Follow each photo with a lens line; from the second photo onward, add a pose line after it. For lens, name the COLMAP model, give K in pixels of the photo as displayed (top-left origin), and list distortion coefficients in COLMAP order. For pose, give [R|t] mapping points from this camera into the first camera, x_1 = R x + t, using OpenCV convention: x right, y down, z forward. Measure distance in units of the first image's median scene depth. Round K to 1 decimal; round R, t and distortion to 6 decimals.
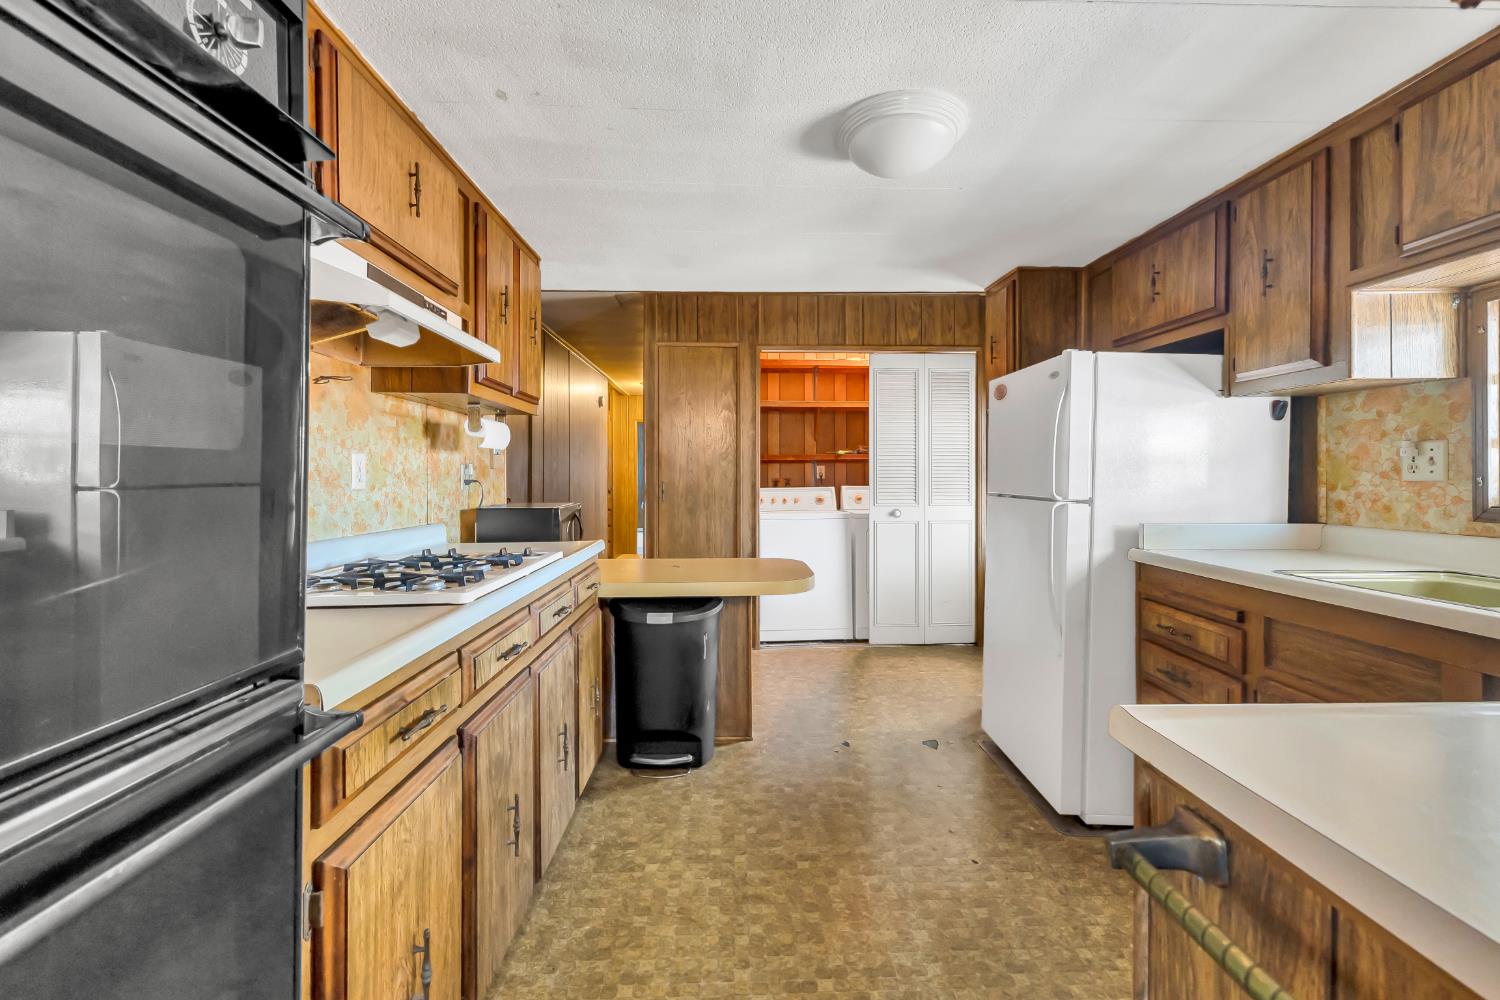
lens RADIAL K [[674.0, 0, 748.3], [0, 674.0, 498.3], [0, 0, 1]] dist [-0.000995, -0.000085]
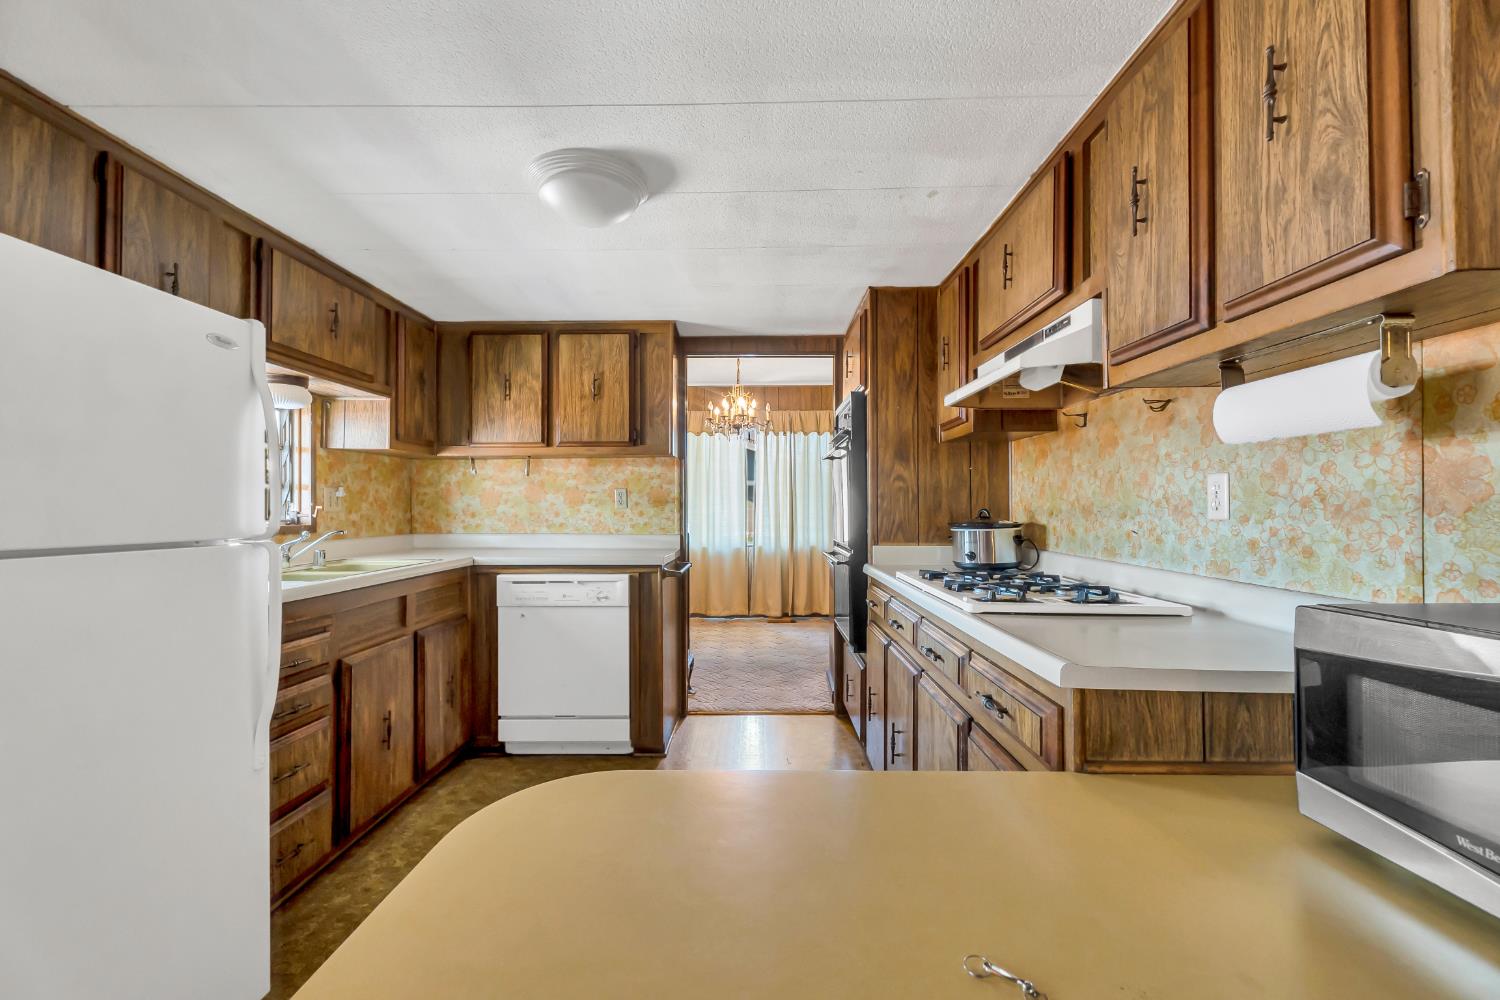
lens RADIAL K [[674.0, 0, 748.3], [0, 674.0, 498.3], [0, 0, 1]] dist [-0.000995, -0.000085]
pose [[-0.999487, 0.000160, 0.032031, -0.060114], [0.000755, 0.999827, 0.018565, -0.055050], [-0.032023, 0.018580, -0.999314, 1.854215]]
